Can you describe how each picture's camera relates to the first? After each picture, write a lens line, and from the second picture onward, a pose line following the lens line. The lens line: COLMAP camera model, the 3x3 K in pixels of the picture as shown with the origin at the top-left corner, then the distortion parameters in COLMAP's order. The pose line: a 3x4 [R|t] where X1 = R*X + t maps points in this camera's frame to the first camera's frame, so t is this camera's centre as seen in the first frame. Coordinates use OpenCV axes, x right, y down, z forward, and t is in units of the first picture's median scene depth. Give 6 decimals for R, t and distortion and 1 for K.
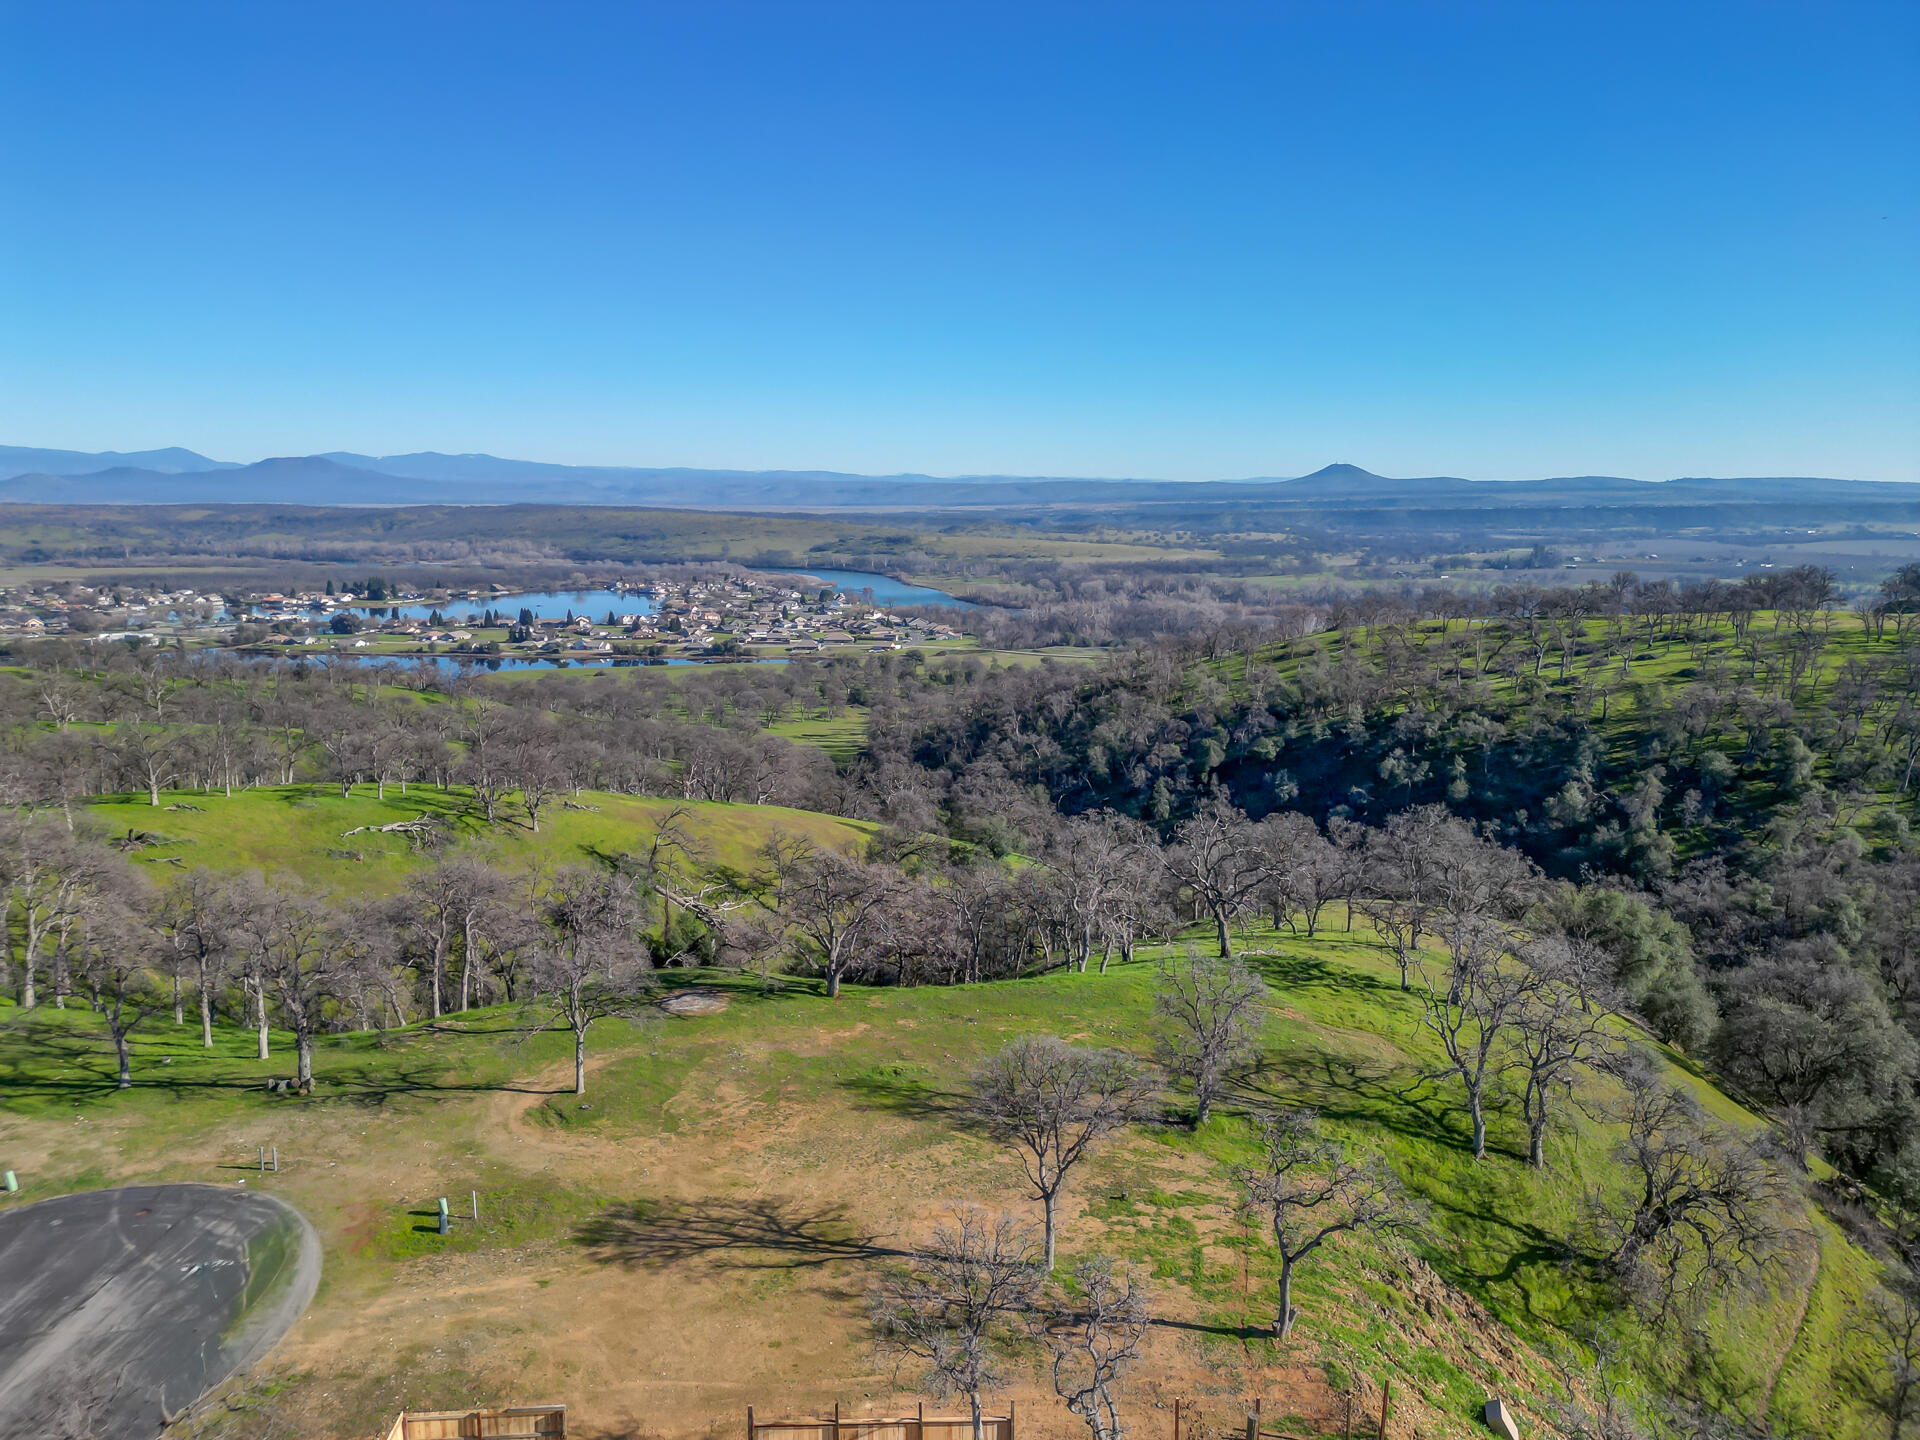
lens RADIAL K [[1337.0, 0, 959.3], [0, 1337.0, 720.9], [0, 0, 1]] dist [0.083665, -0.085784]
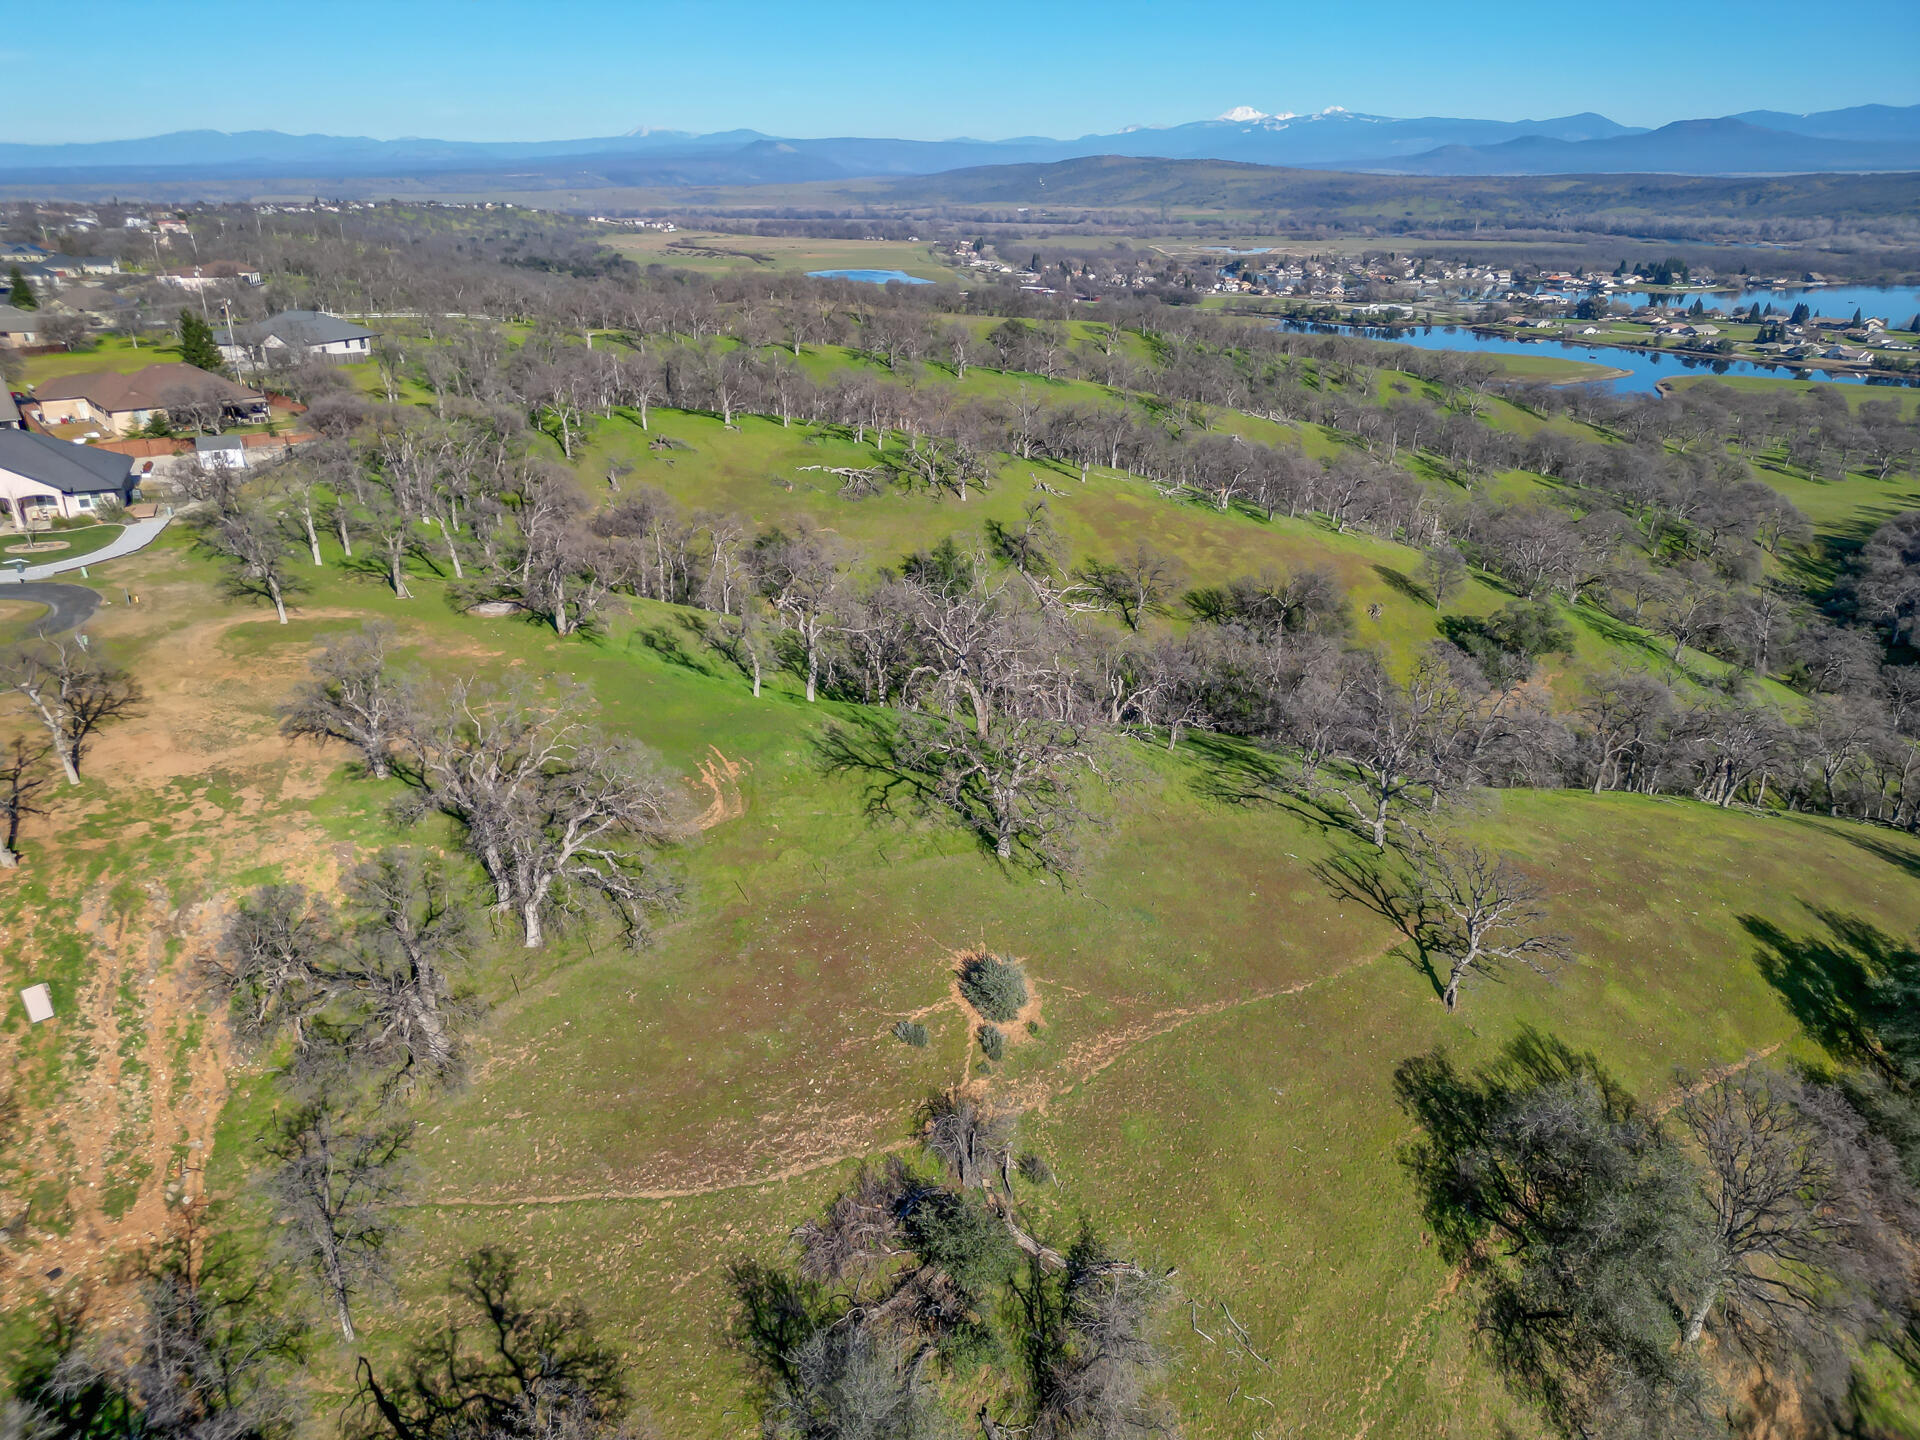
lens RADIAL K [[1336.2, 0, 960.0], [0, 1336.2, 720.0], [0, 0, 1]] dist [0.077368, -0.072013]
pose [[0.610334, 0.297030, -0.734347, 0.076031], [-0.127050, 0.951741, 0.279368, -0.007330], [0.781889, -0.077209, 0.618618, 0.040350]]
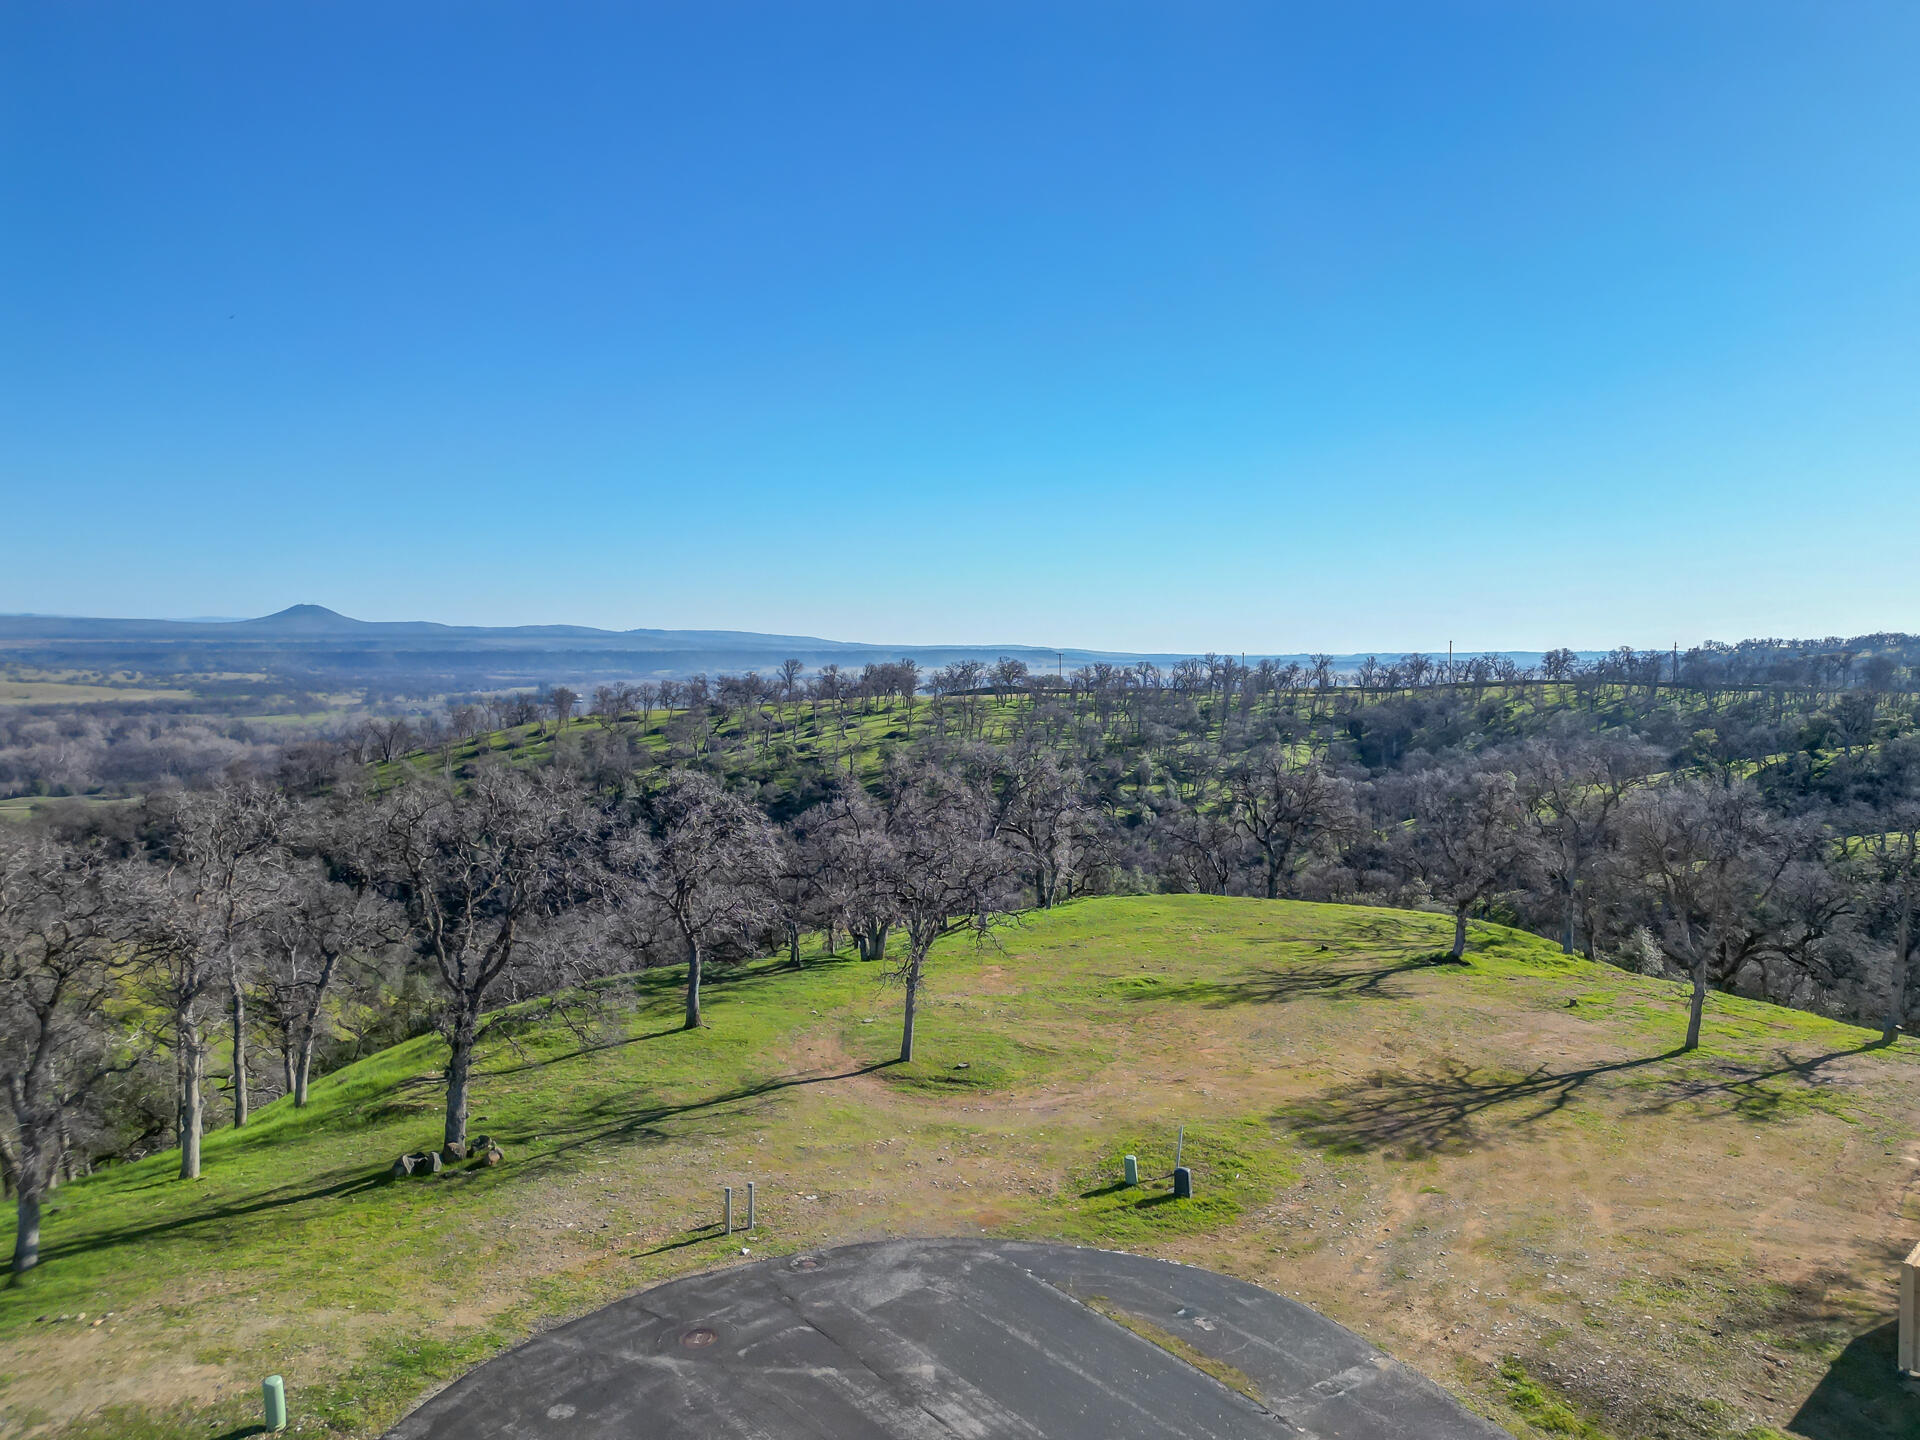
lens RADIAL K [[1354.8, 0, 957.3], [0, 1354.8, 722.3], [0, 0, 1]] dist [0.065735, -0.056594]
pose [[0.754533, -0.026299, 0.655735, -0.041957], [0.095706, 0.992924, -0.070304, 0.009769], [-0.649246, 0.115805, 0.751710, 0.028599]]
